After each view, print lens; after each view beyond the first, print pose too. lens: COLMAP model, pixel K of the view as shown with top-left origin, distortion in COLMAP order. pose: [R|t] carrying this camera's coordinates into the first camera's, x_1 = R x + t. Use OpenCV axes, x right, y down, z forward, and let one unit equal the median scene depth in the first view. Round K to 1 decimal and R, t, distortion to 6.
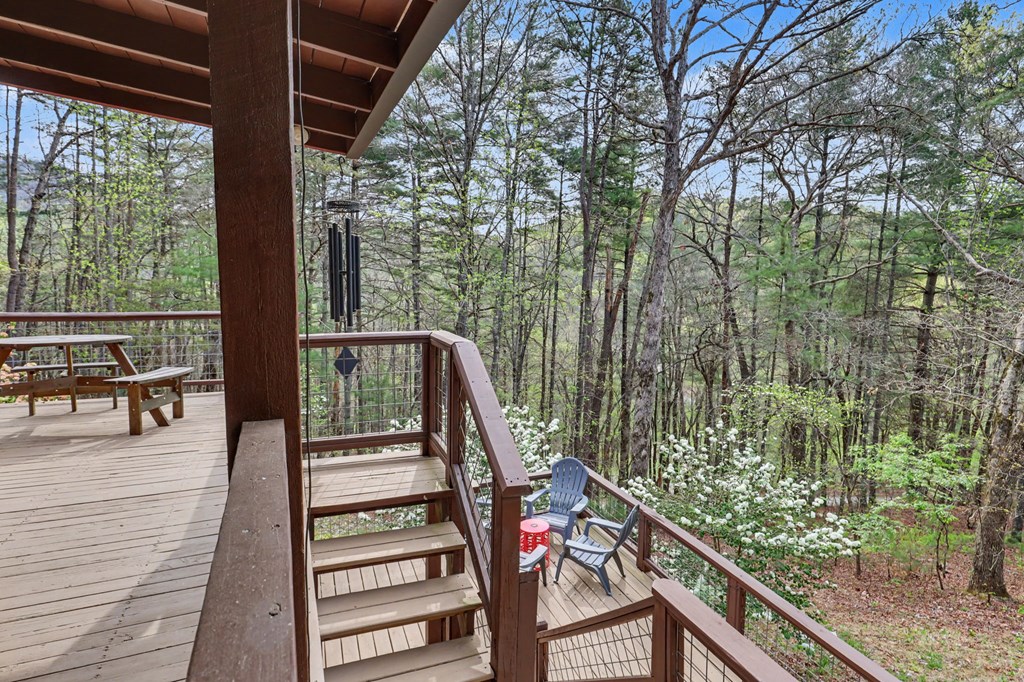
lens RADIAL K [[481.9, 0, 512.0], [0, 481.9, 341.0], [0, 0, 1]] dist [-0.002097, -0.000156]
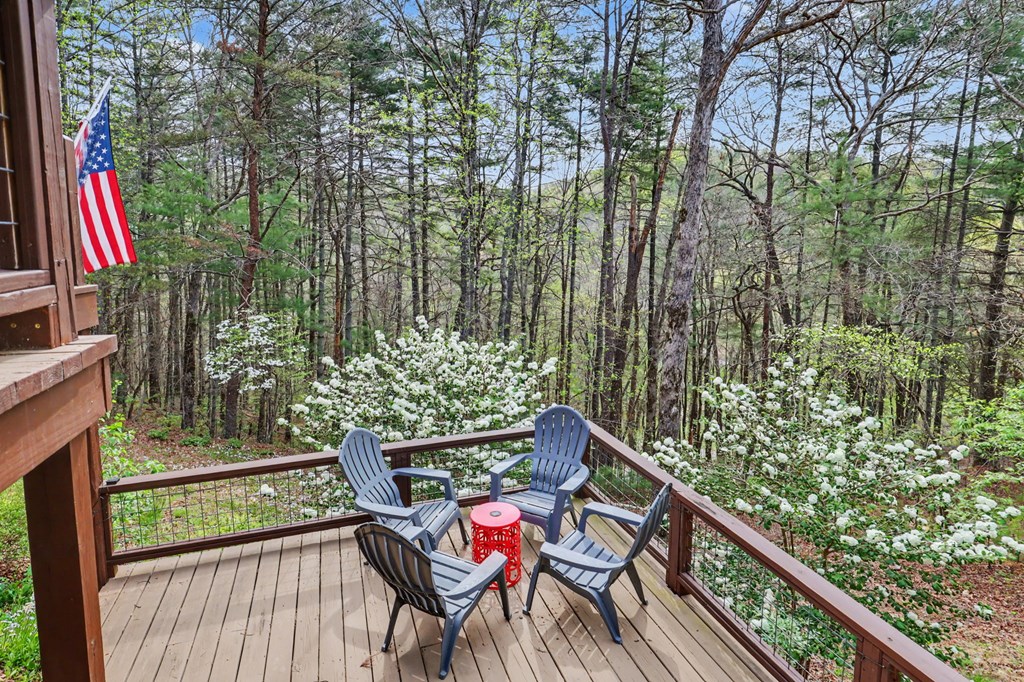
lens RADIAL K [[507.2, 0, 509.6], [0, 507.2, 310.9], [0, 0, 1]] dist [-0.002030, -0.000801]
pose [[0.999019, -0.003245, -0.044166, 0.055785], [0.004343, 0.999684, 0.024778, 0.067350], [0.044072, -0.024946, 0.998717, 0.221791]]
